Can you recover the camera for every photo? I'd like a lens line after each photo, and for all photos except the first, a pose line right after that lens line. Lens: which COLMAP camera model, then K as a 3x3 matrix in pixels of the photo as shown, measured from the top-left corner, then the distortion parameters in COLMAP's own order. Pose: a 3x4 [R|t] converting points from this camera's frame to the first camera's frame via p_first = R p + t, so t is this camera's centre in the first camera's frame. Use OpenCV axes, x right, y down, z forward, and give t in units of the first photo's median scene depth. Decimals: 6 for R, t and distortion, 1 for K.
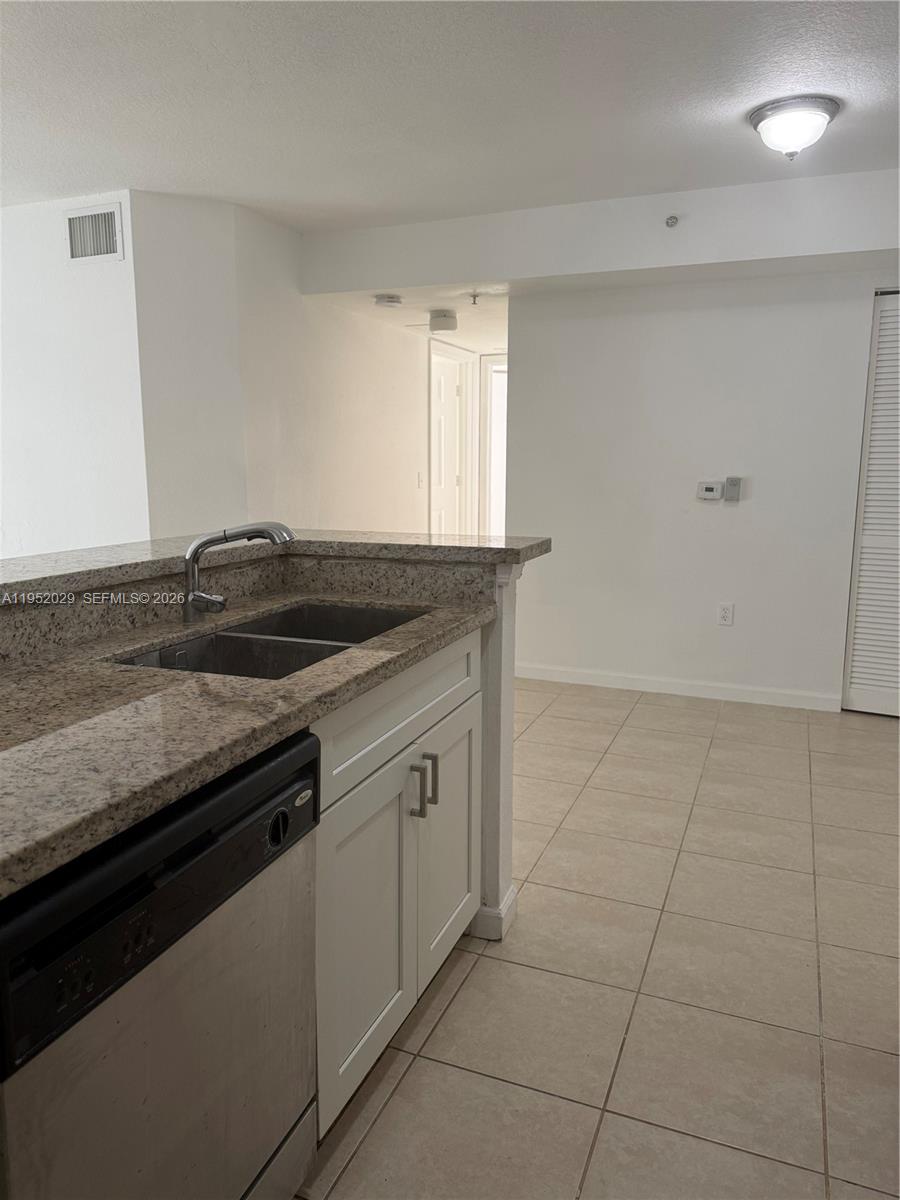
lens RADIAL K [[834.0, 0, 430.0], [0, 834.0, 596.7], [0, 0, 1]] dist [0.081234, -0.119190]
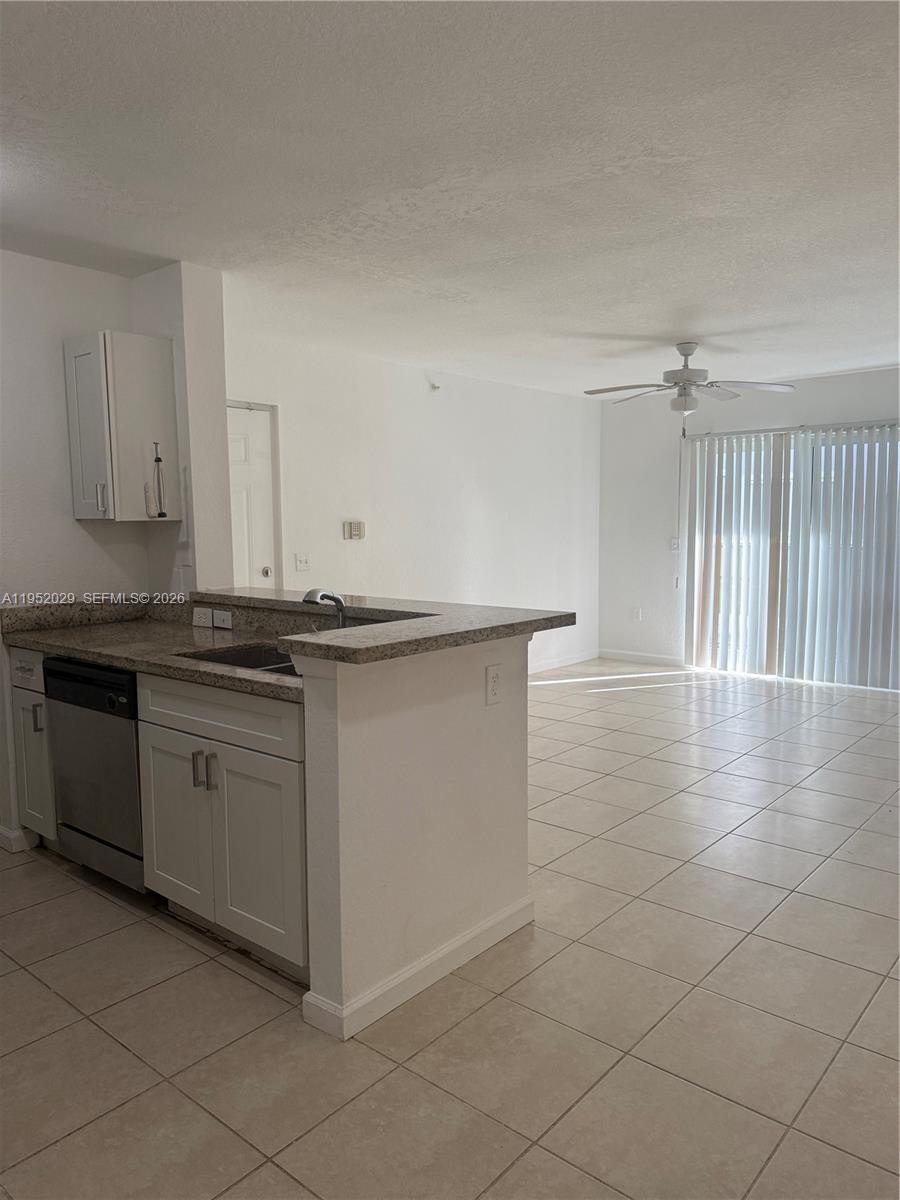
lens RADIAL K [[847.7, 0, 447.0], [0, 847.7, 607.7], [0, 0, 1]] dist [0.095332, -0.121352]
pose [[-0.307328, 0.105192, -0.945772, 0.573498], [-0.145505, 0.976990, 0.155946, -0.159451], [0.940414, 0.185541, -0.284950, 0.811882]]
